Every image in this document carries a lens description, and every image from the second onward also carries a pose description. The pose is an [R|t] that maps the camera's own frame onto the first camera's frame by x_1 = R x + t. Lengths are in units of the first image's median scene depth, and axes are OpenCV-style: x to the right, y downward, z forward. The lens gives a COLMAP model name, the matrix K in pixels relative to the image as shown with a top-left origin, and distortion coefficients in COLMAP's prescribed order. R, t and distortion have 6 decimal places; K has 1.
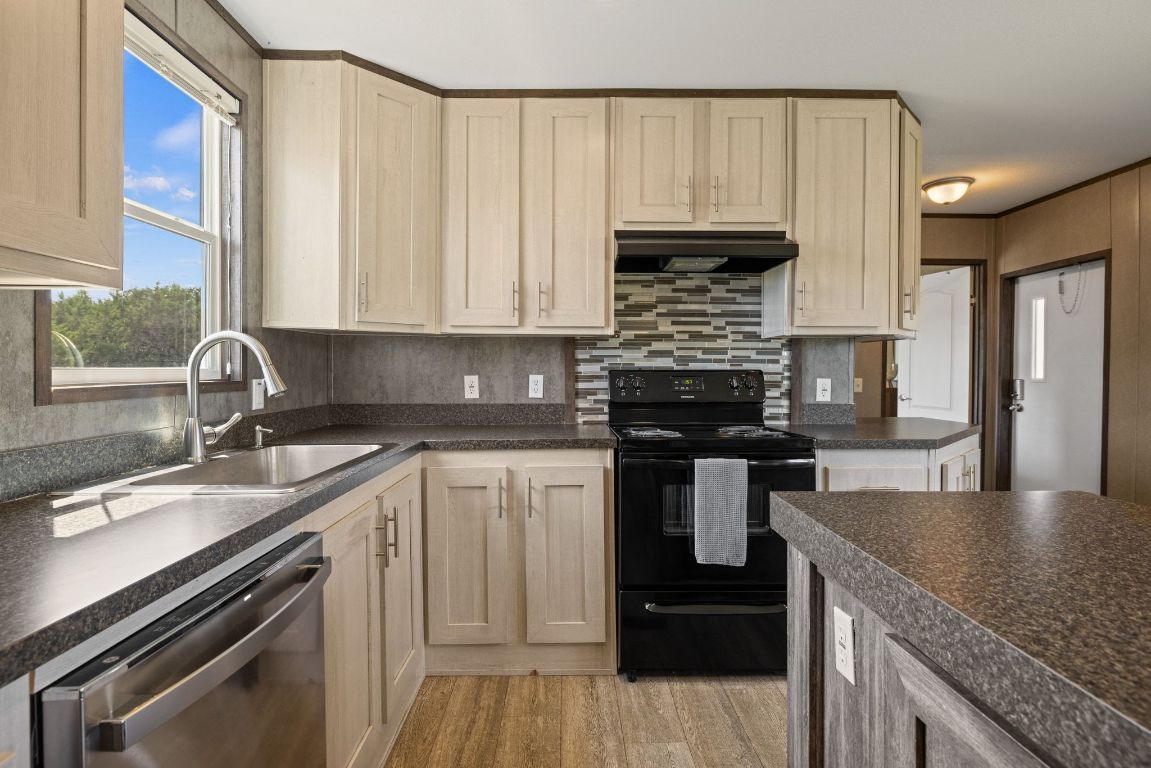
lens RADIAL K [[478.7, 0, 572.2], [0, 478.7, 376.0], [0, 0, 1]] dist [-0.000268, -0.000113]
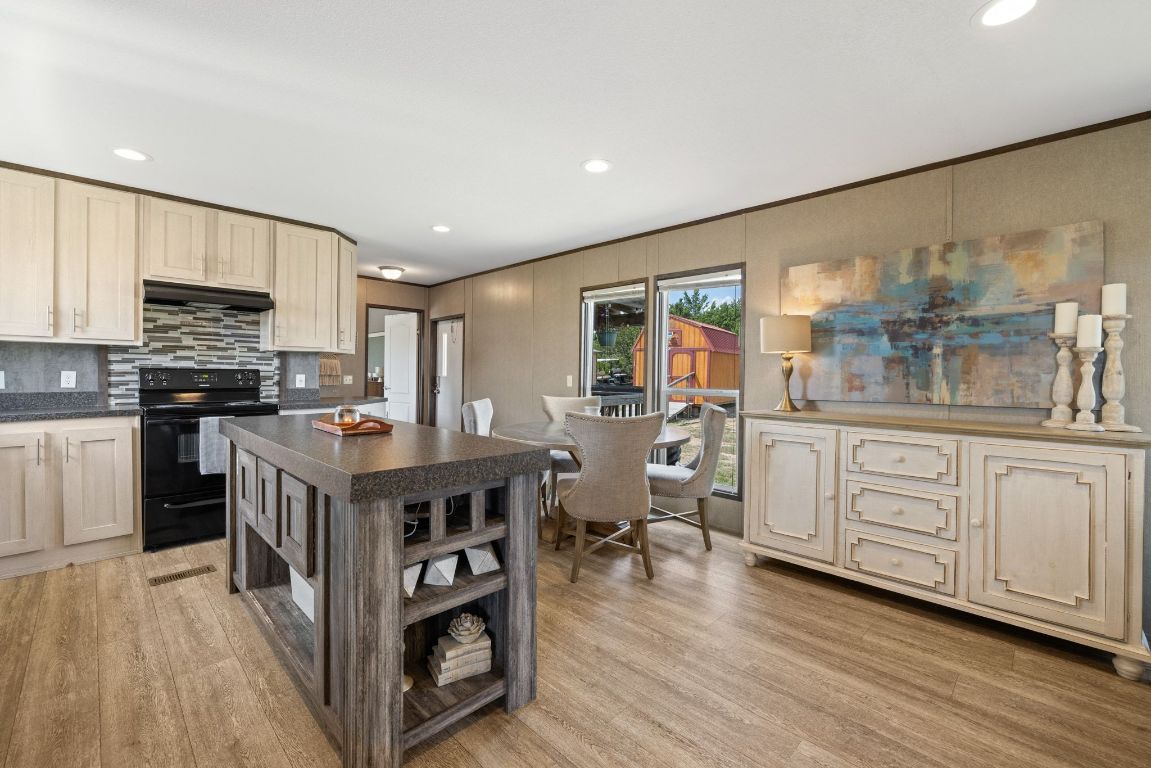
lens RADIAL K [[478.7, 0, 572.2], [0, 478.7, 376.0], [0, 0, 1]] dist [-0.000268, -0.000113]
pose [[0.712620, 0.001613, 0.701548, -0.008444], [-0.001128, 0.999999, -0.001153, 0.012007], [-0.701549, 0.000031, 0.712621, -1.029482]]
